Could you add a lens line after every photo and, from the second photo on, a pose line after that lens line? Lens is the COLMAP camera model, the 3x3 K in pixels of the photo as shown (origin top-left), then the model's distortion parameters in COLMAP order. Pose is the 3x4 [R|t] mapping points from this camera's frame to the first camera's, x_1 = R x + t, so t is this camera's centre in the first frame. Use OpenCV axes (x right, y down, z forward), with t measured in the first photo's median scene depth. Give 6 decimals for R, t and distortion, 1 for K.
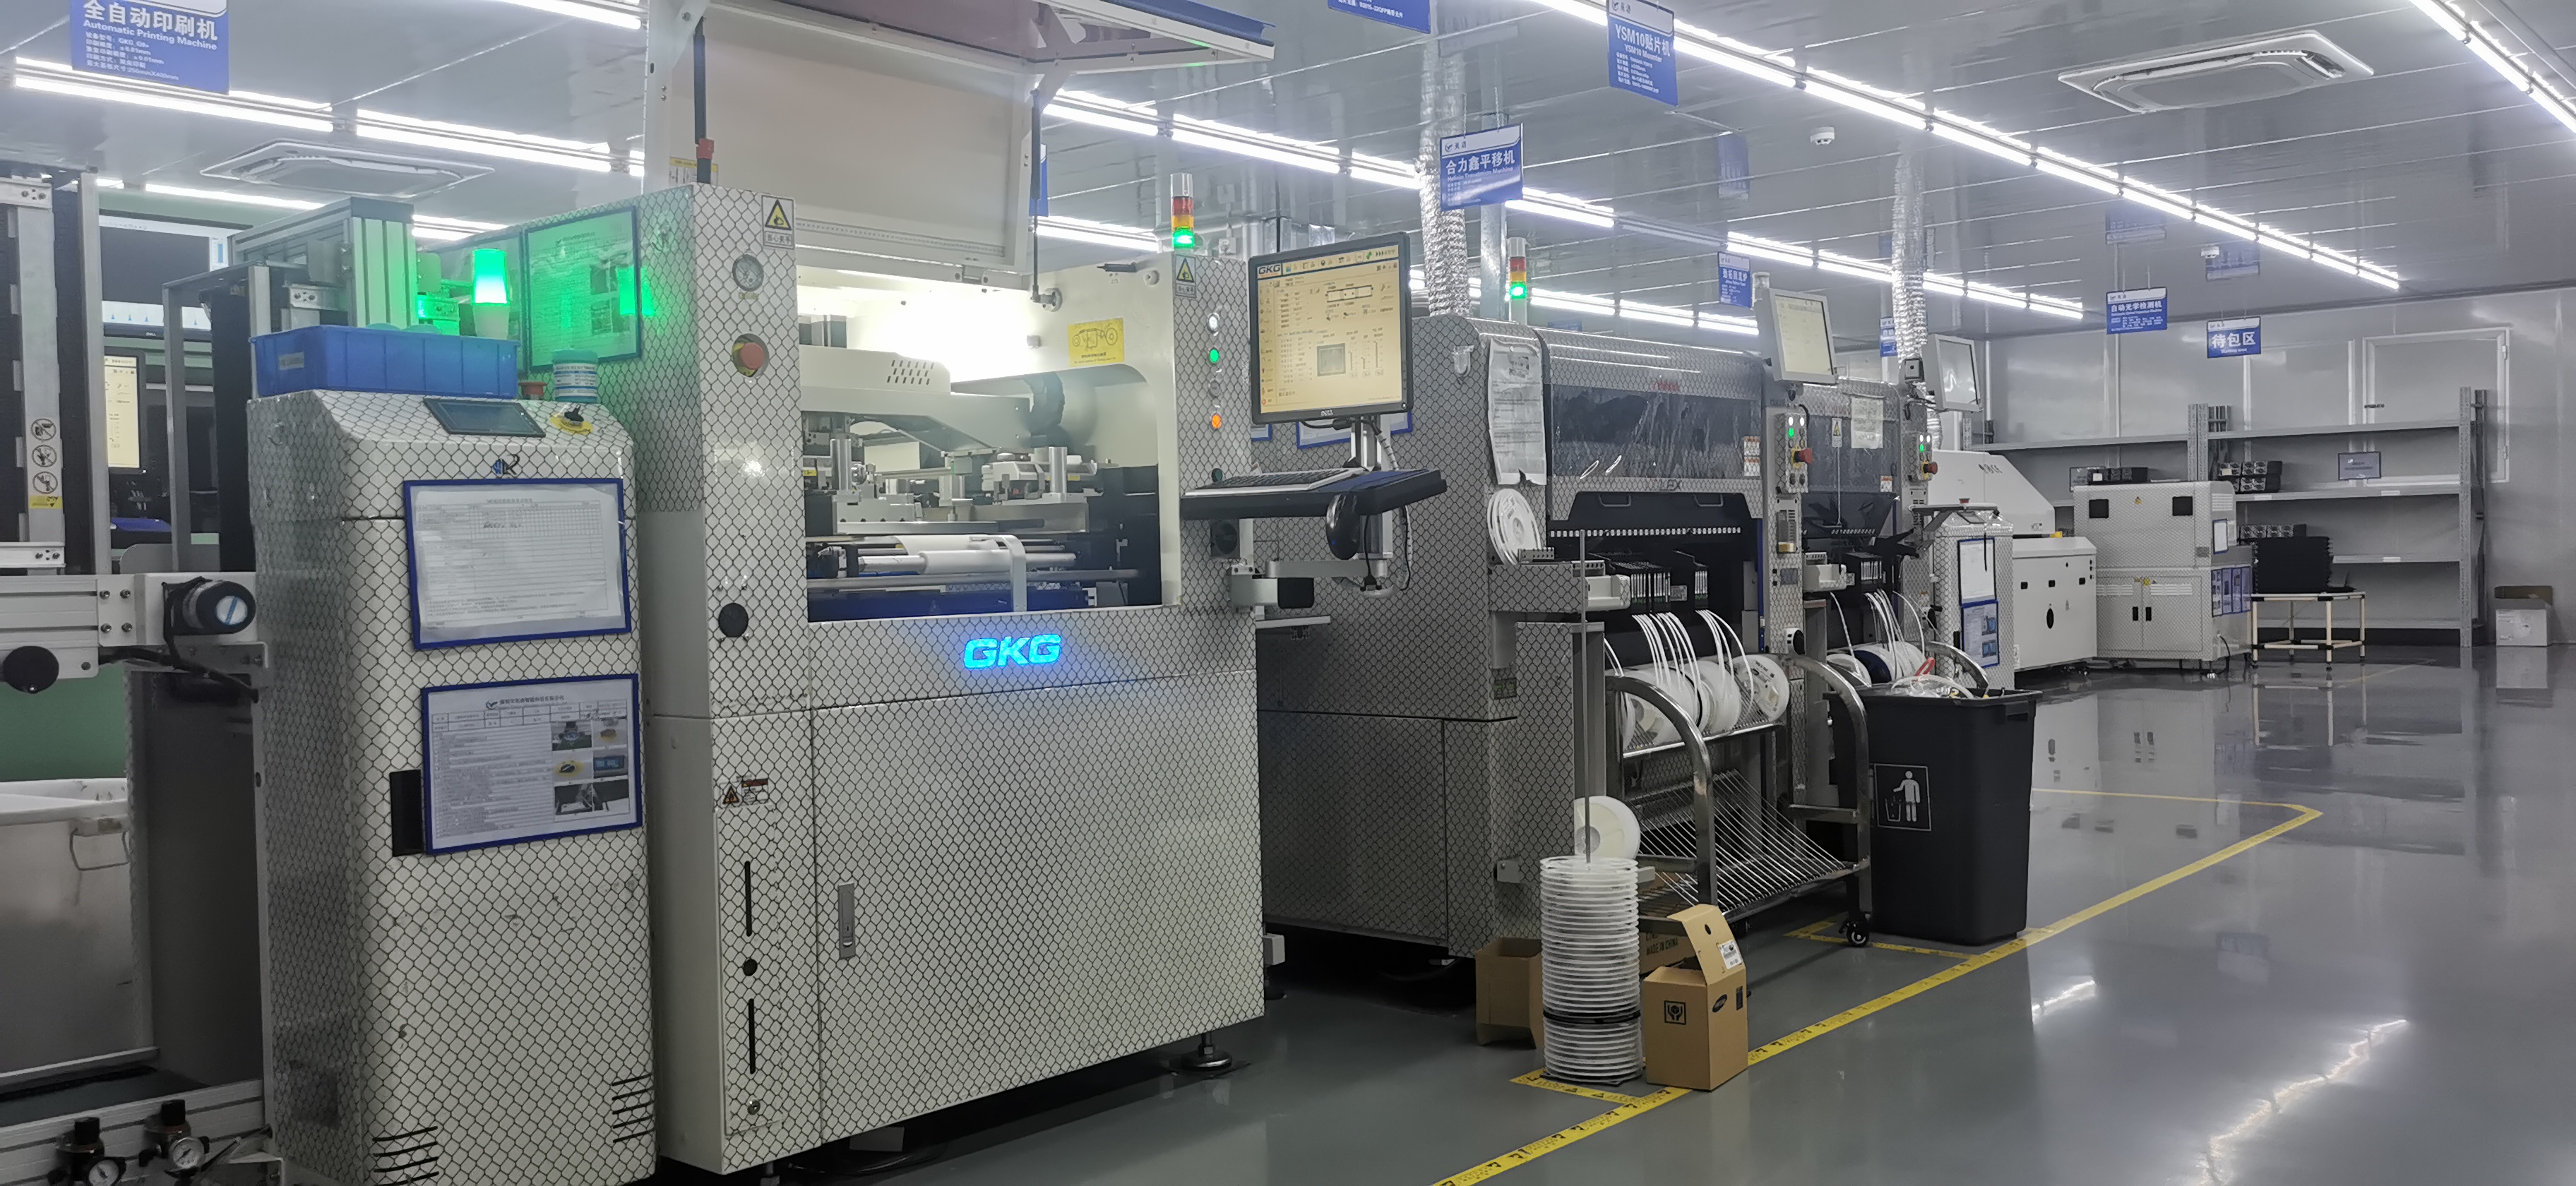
lens RADIAL K [[1980.2, 0, 1288.0], [0, 1980.2, 593.0], [0, 0, 1]] dist [0.056341, -0.045031]
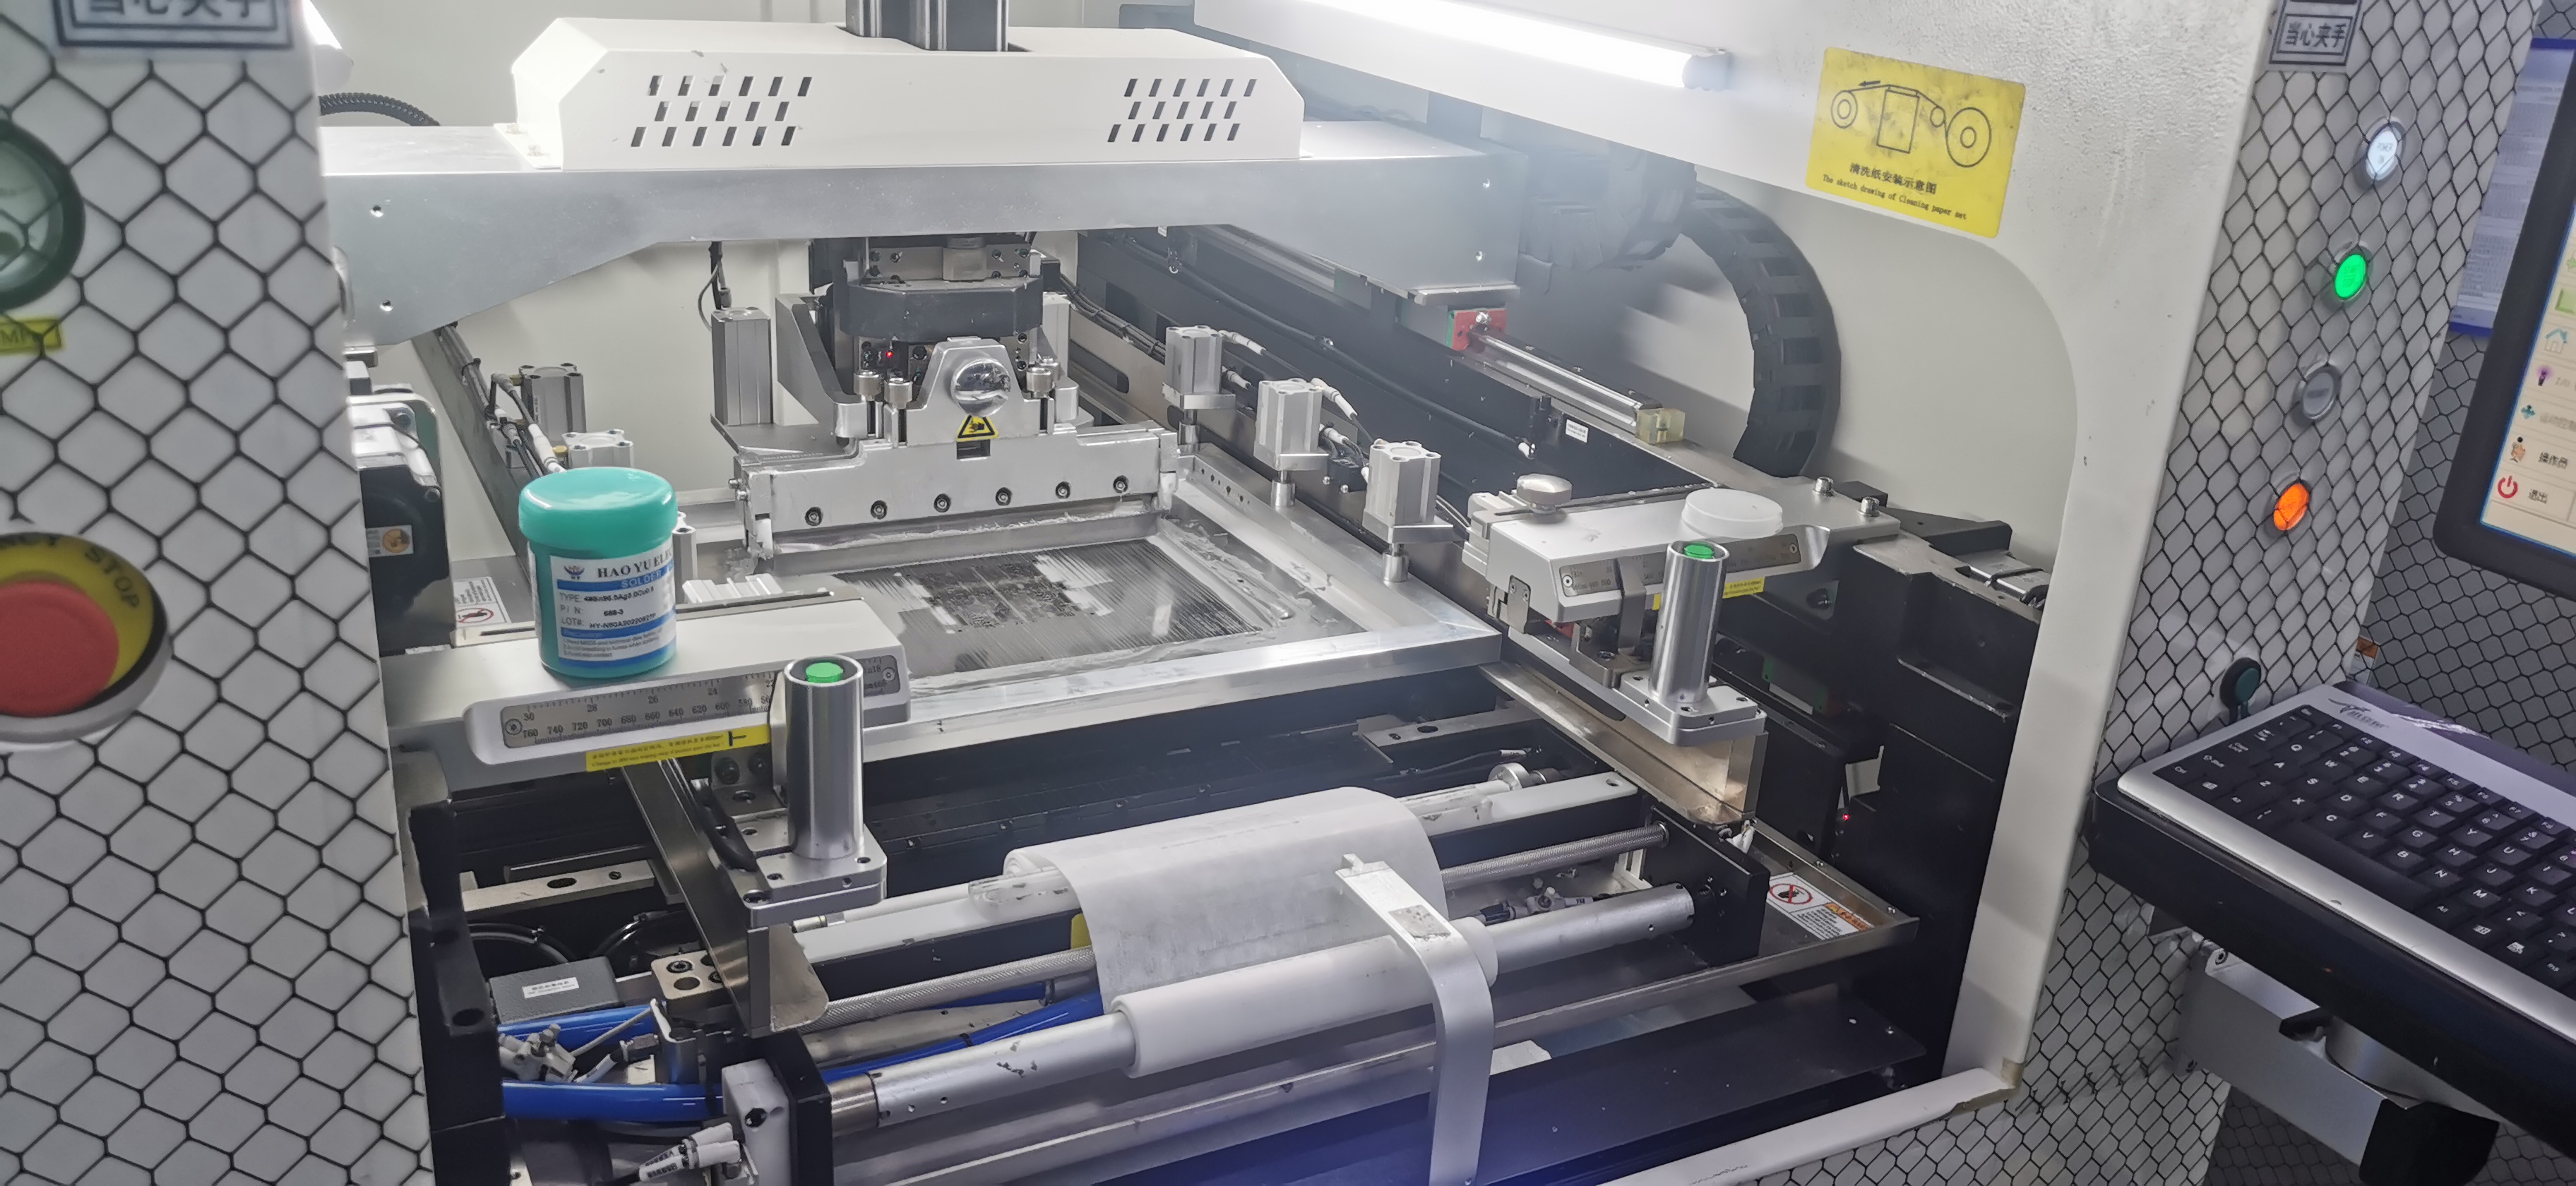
lens RADIAL K [[1980.2, 0, 1288.0], [0, 1980.2, 593.0], [0, 0, 1]] dist [0.056341, -0.045031]
pose [[0.929142, 0.212999, -0.302202, -0.055861], [-0.098154, 0.930152, 0.353813, -0.113527], [0.356456, -0.299080, 0.885150, 0.485763]]
